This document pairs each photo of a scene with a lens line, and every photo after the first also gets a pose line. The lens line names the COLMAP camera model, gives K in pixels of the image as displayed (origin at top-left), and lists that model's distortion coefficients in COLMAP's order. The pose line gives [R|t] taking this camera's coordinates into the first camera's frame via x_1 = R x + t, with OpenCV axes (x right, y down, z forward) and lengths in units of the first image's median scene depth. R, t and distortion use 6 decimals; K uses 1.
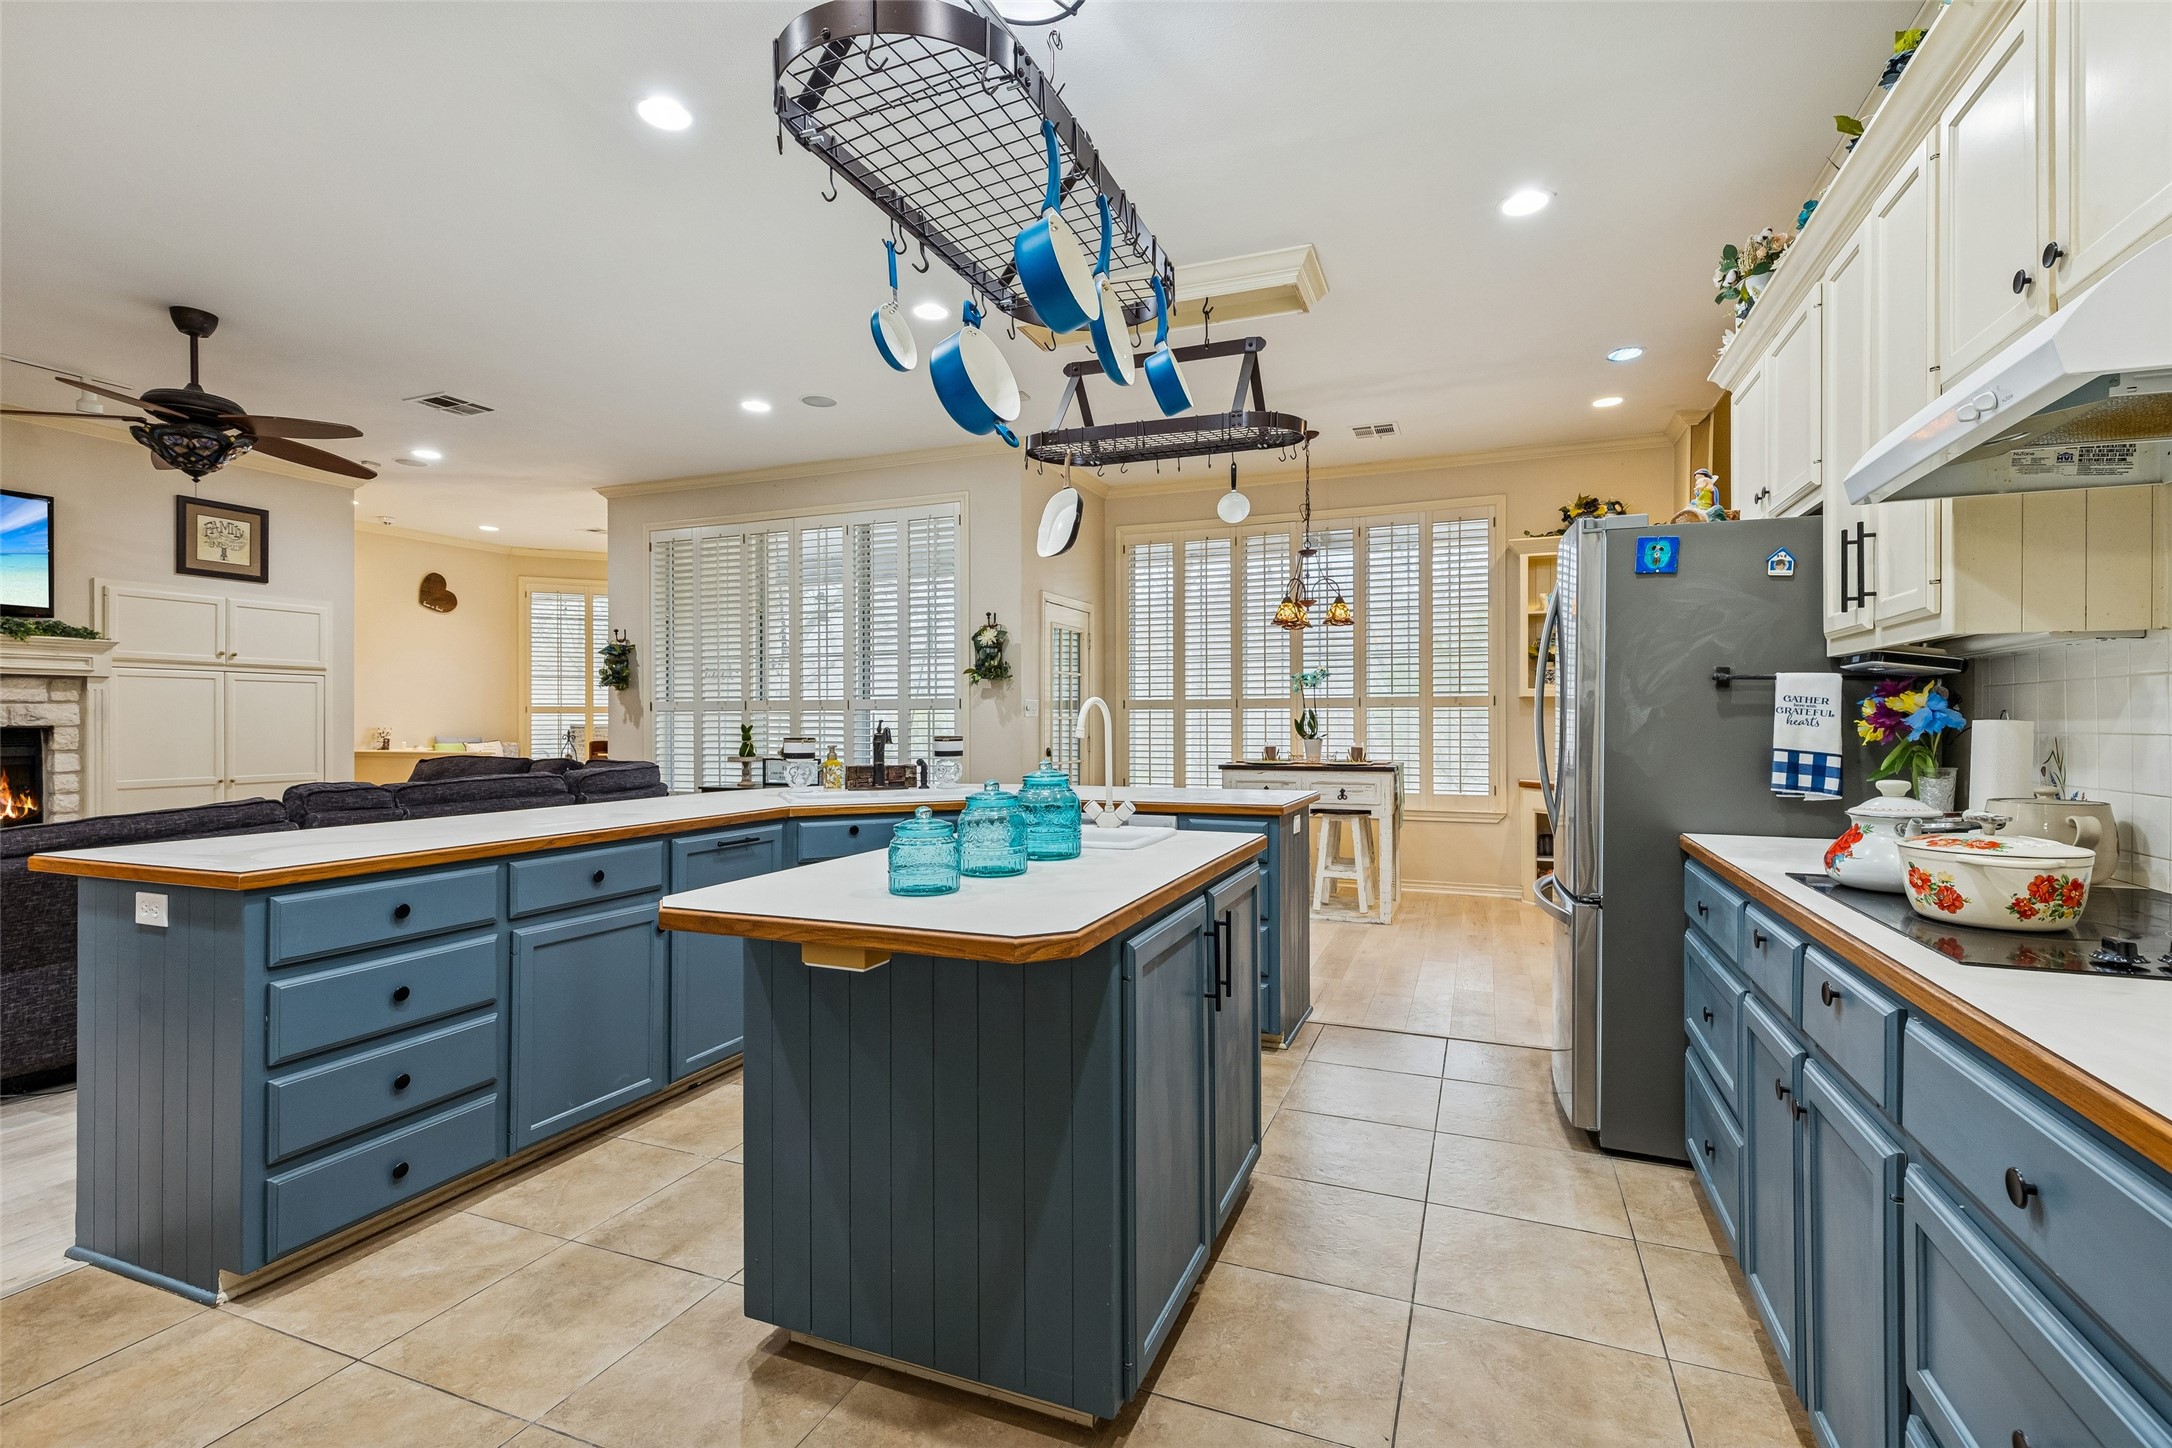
lens RADIAL K [[979.3, 0, 1093.0], [0, 979.3, 716.3], [0, 0, 1]] dist [0.008312, -0.000875]
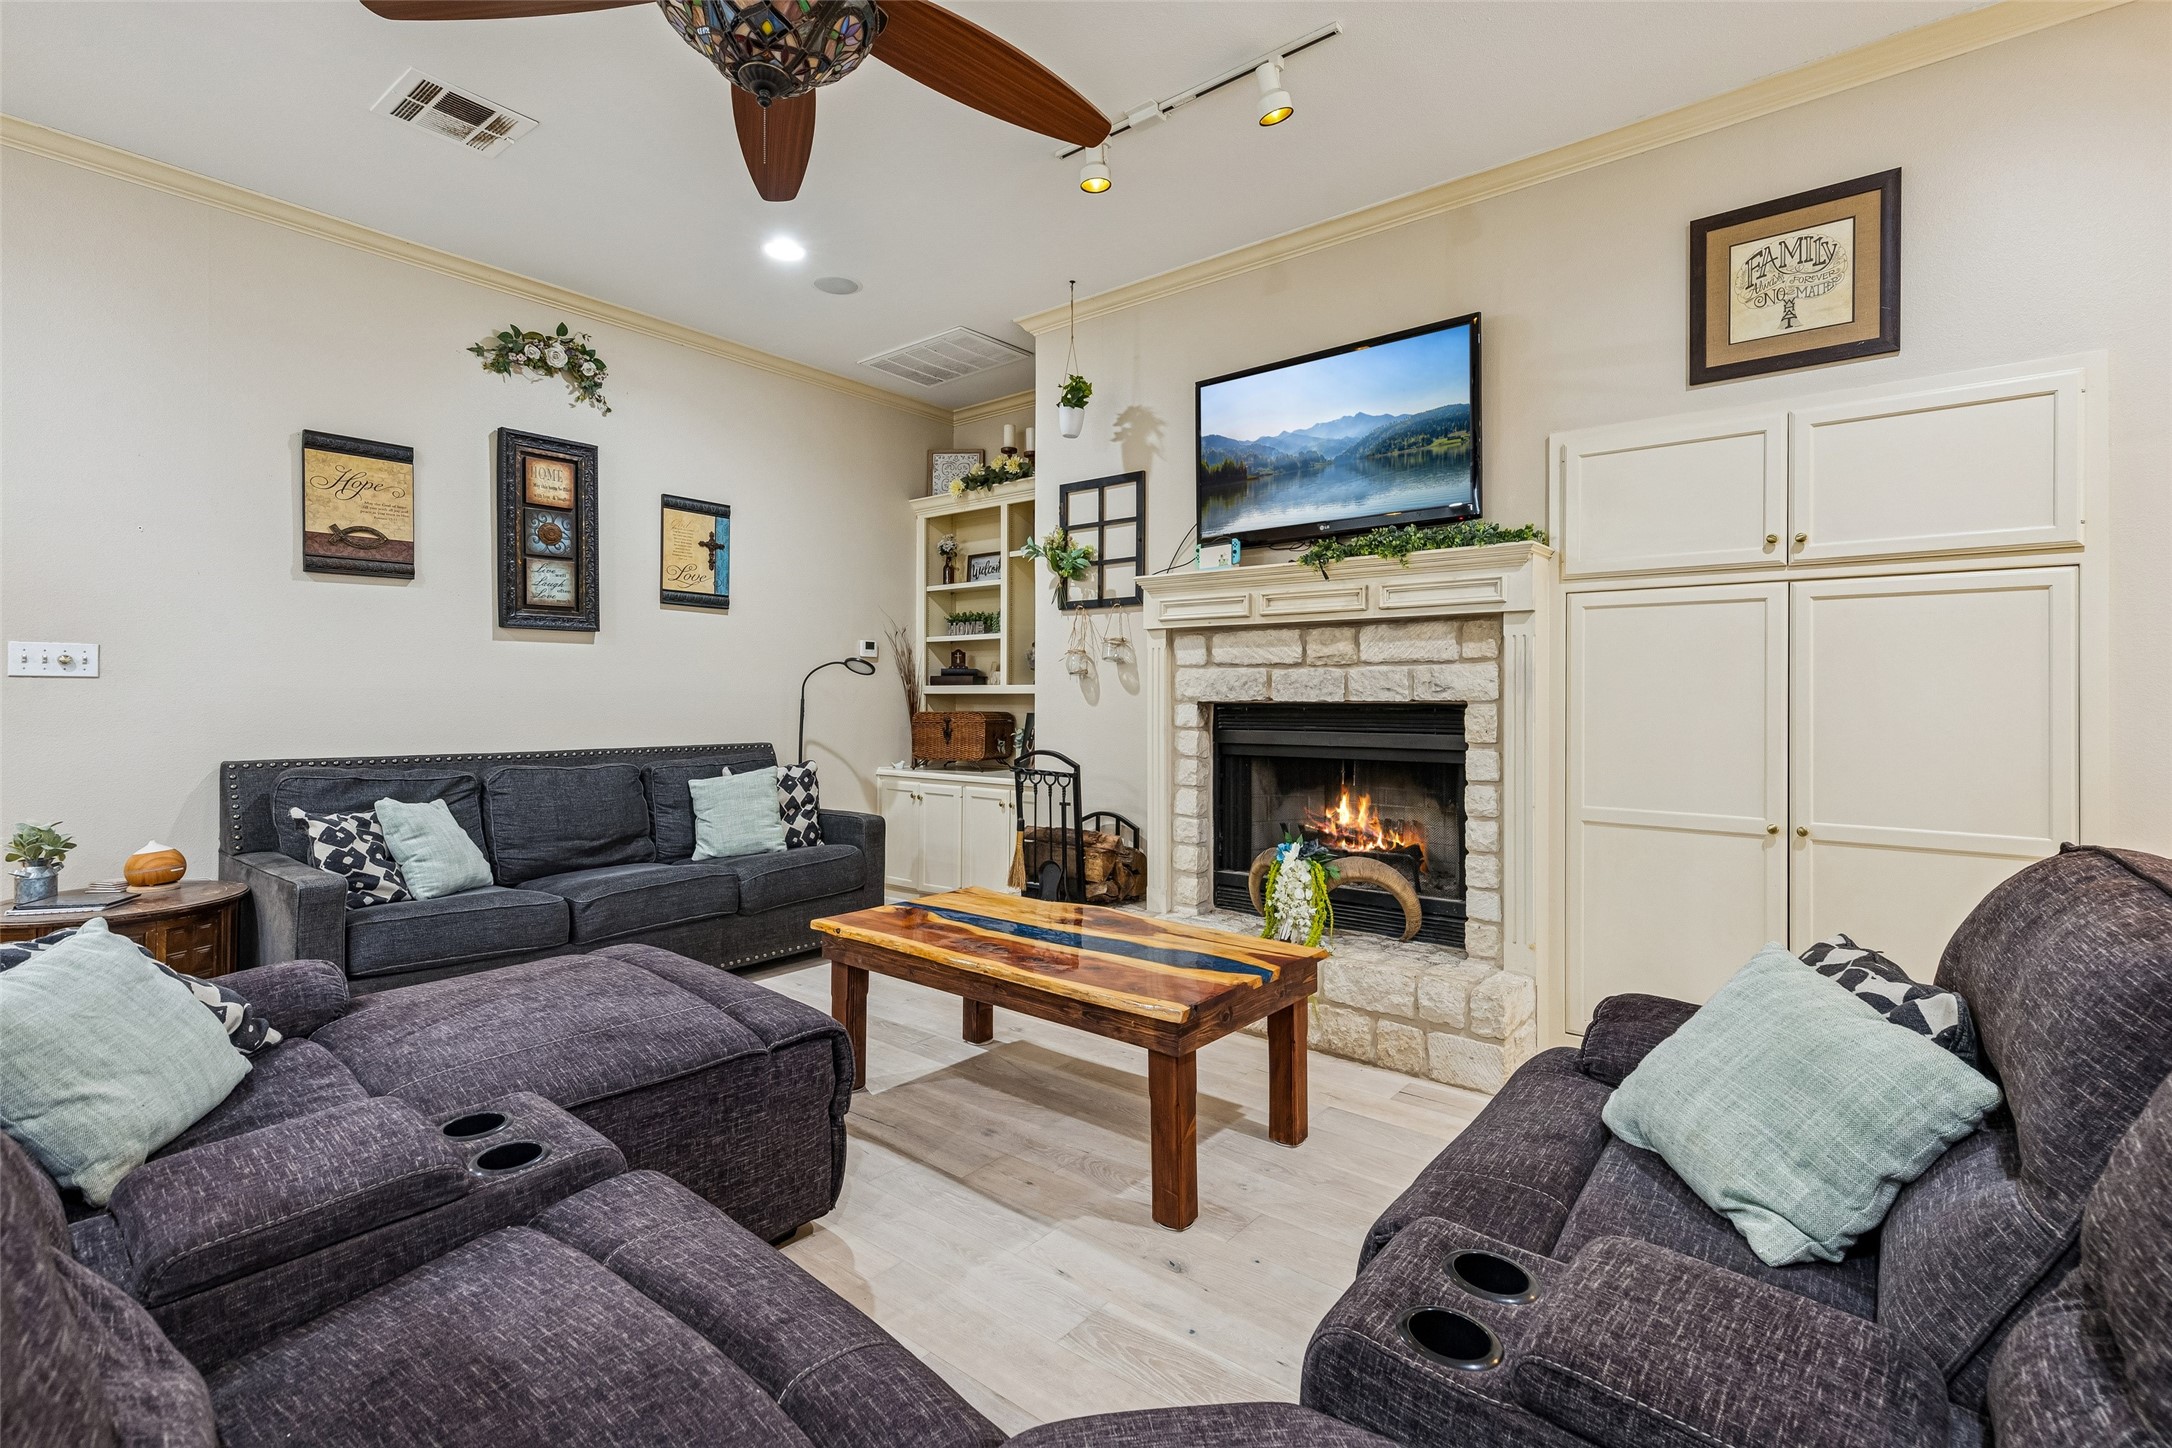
lens RADIAL K [[989.9, 0, 1088.9], [0, 989.9, 697.3], [0, 0, 1]] dist [0.000143, -0.000290]
pose [[-0.299850, 0.002772, -0.953982, -0.371914], [0.002681, 0.999994, 0.002063, 0.005163], [0.953983, -0.001939, -0.299856, 0.846852]]
